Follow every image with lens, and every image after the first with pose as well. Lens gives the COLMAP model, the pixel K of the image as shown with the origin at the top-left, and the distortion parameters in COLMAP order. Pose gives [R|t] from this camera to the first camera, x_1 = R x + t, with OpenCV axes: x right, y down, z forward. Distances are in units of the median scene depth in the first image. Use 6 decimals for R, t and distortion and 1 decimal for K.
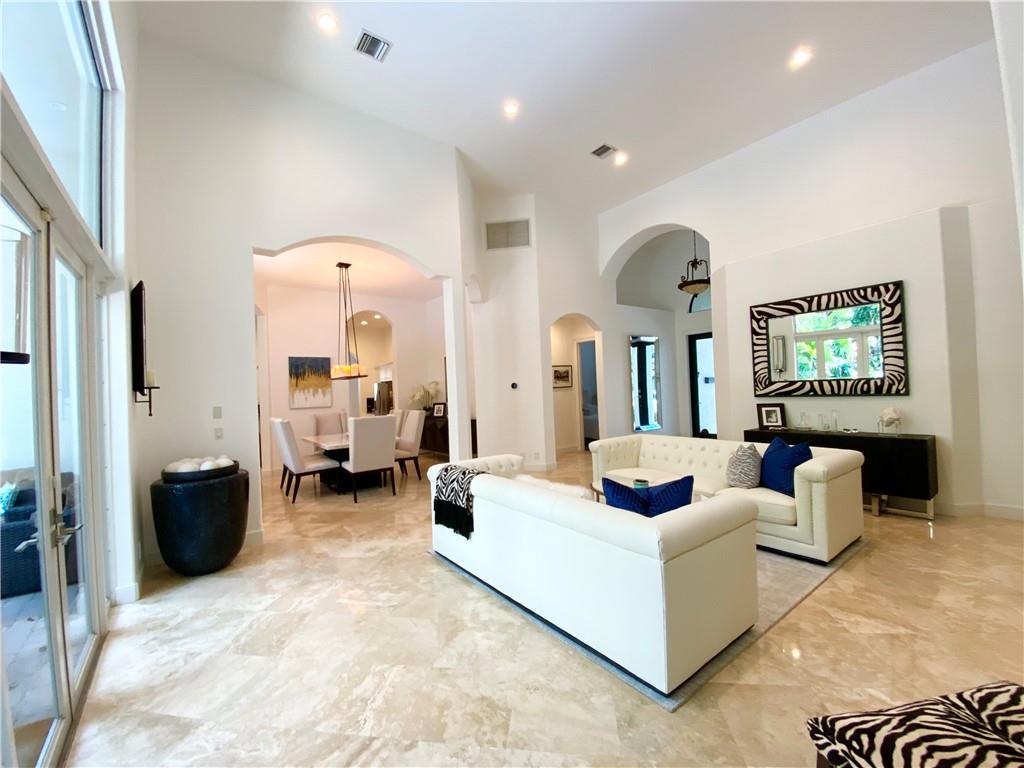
lens RADIAL K [[423.3, 0, 507.1], [0, 423.3, 384.2], [0, 0, 1]] dist [0.001632, -0.001262]
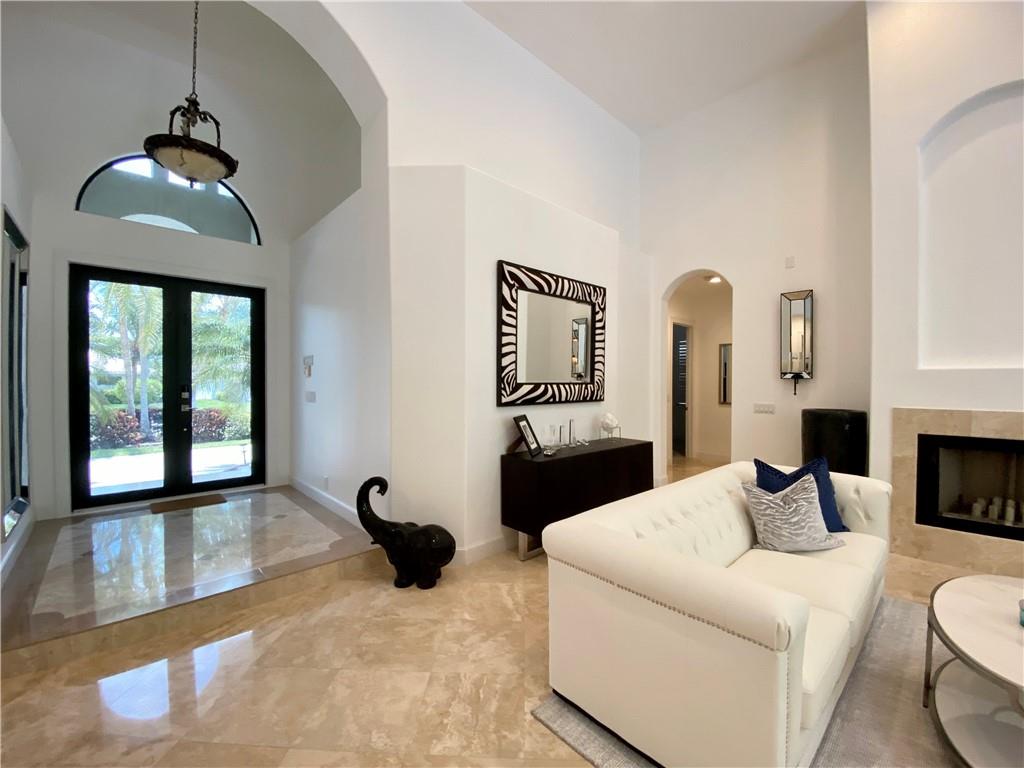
lens RADIAL K [[423.3, 0, 518.4], [0, 423.3, 385.7], [0, 0, 1]] dist [0.001632, -0.001262]
pose [[-0.106284, 0.029352, 0.993902, -0.040410], [-0.010646, 0.999473, -0.030655, 0.018990], [-0.994279, -0.013840, -0.105915, 1.116970]]
